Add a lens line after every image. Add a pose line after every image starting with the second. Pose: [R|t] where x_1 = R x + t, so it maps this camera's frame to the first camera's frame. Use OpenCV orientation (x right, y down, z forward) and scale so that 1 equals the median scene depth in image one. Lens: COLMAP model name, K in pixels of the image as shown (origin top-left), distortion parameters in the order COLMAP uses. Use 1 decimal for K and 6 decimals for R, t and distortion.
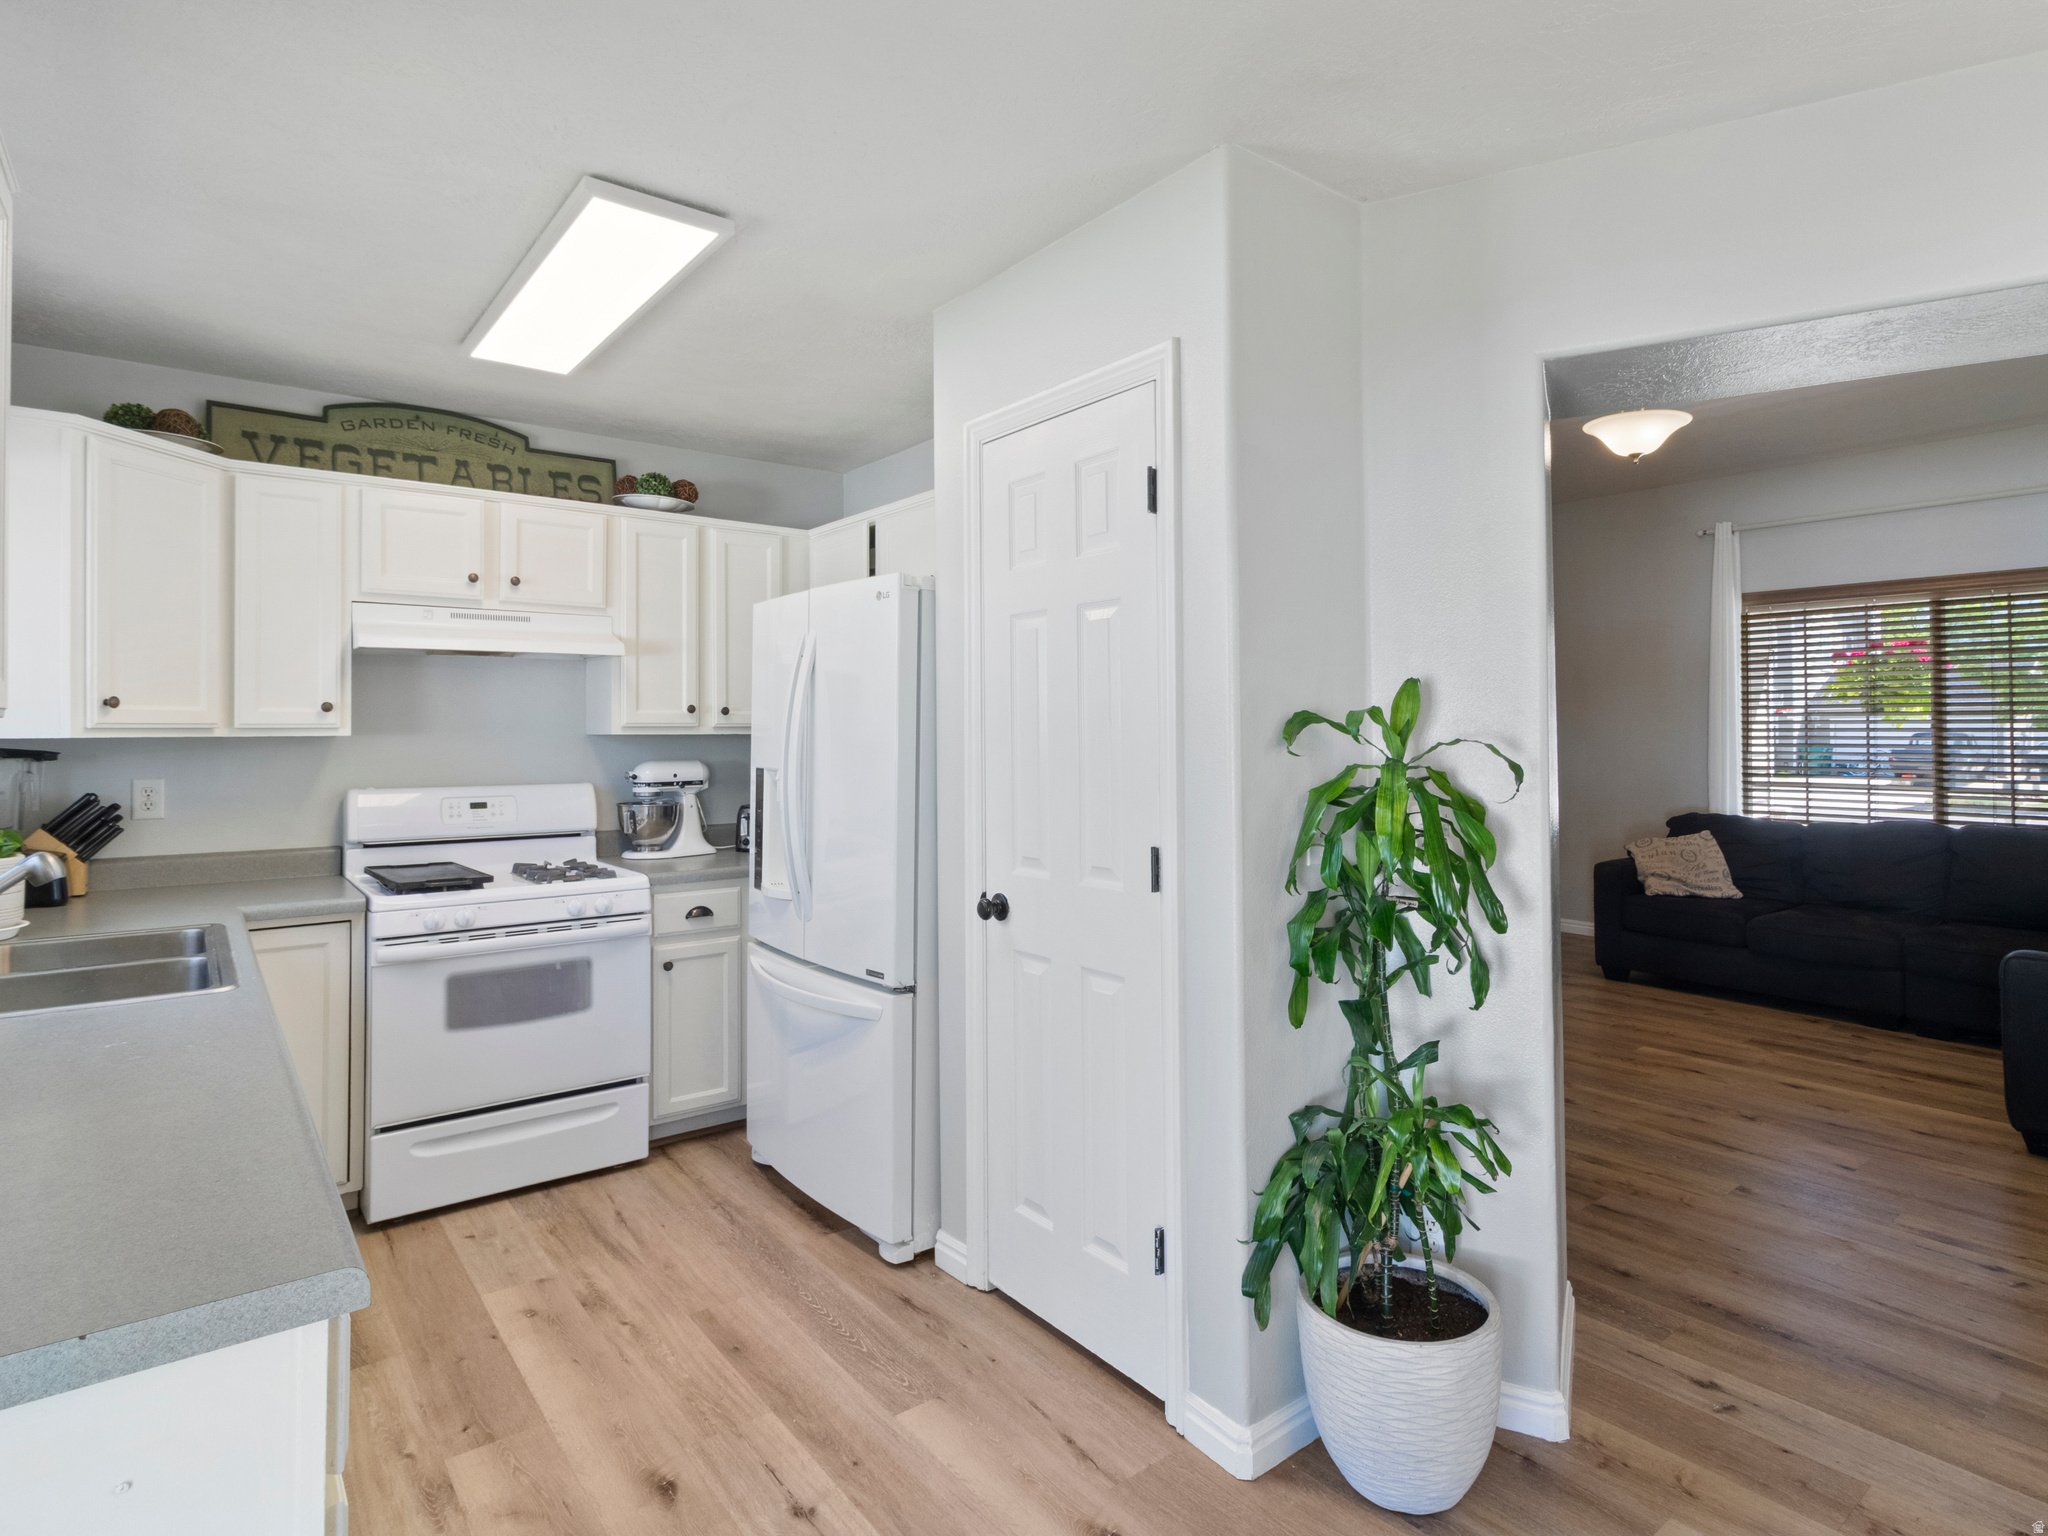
lens RADIAL K [[1076.2, 0, 1024.3], [0, 1076.2, 754.2], [0, 0, 1]] dist [0.000579, -0.000292]
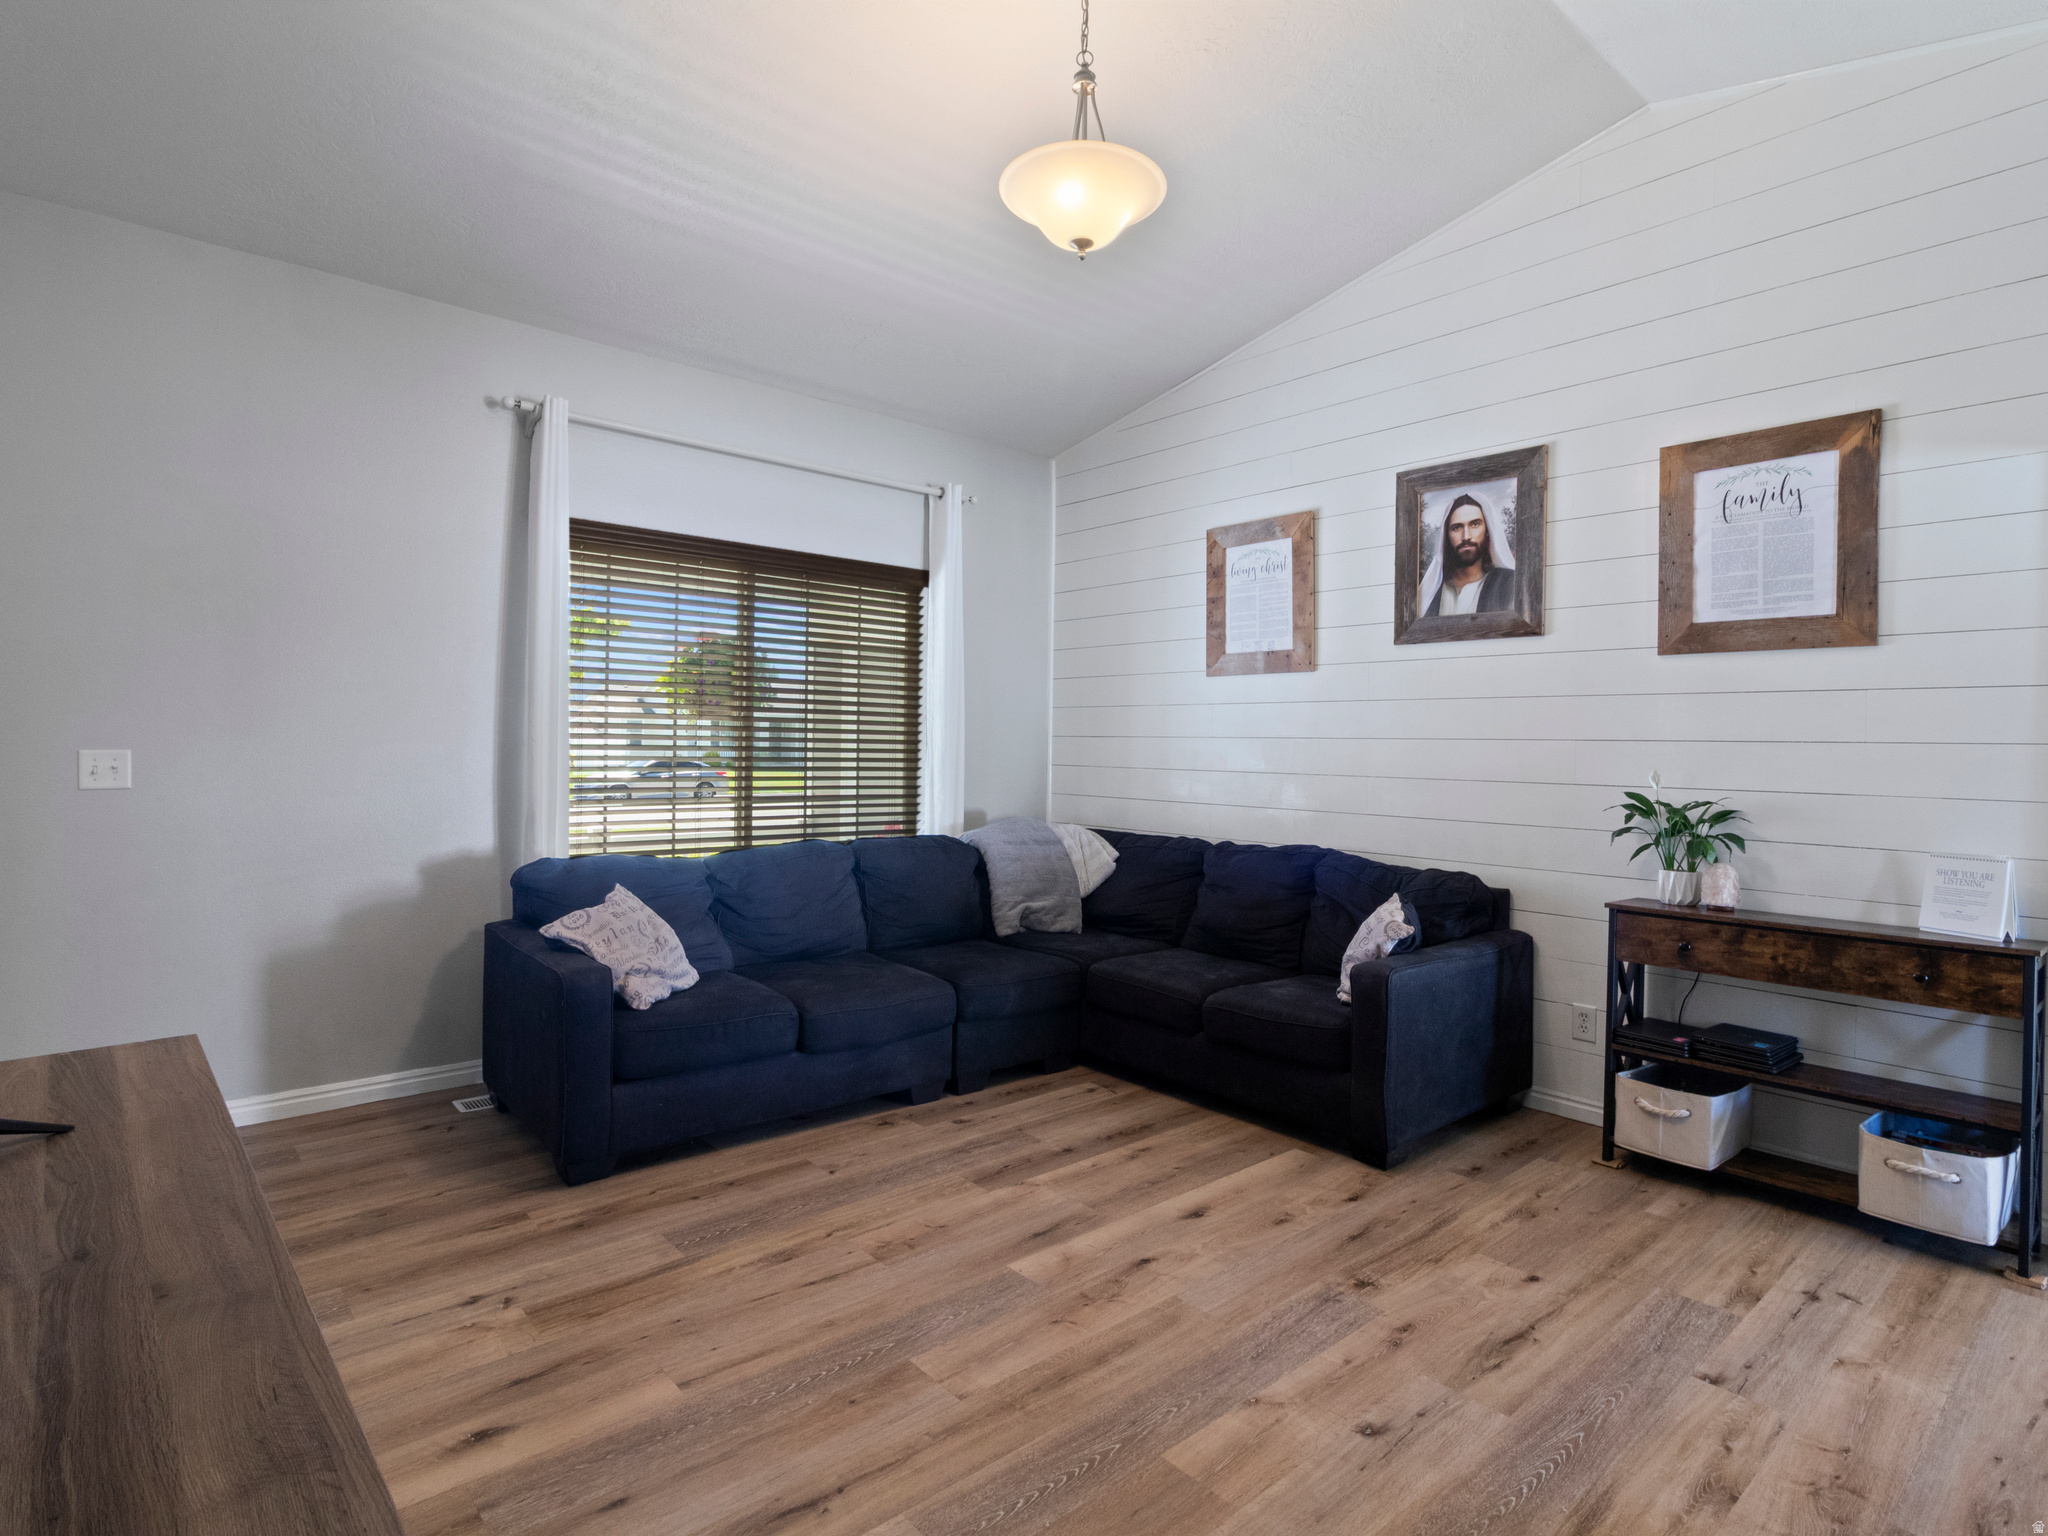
lens RADIAL K [[1076.2, 0, 1036.5], [0, 1076.2, 755.2], [0, 0, 1]] dist [0.000579, -0.000292]
pose [[-0.065815, -0.013426, 0.997742, -0.007724], [0.008444, 0.999866, 0.014012, -0.018373], [-0.997796, 0.009348, -0.065693, 1.232545]]
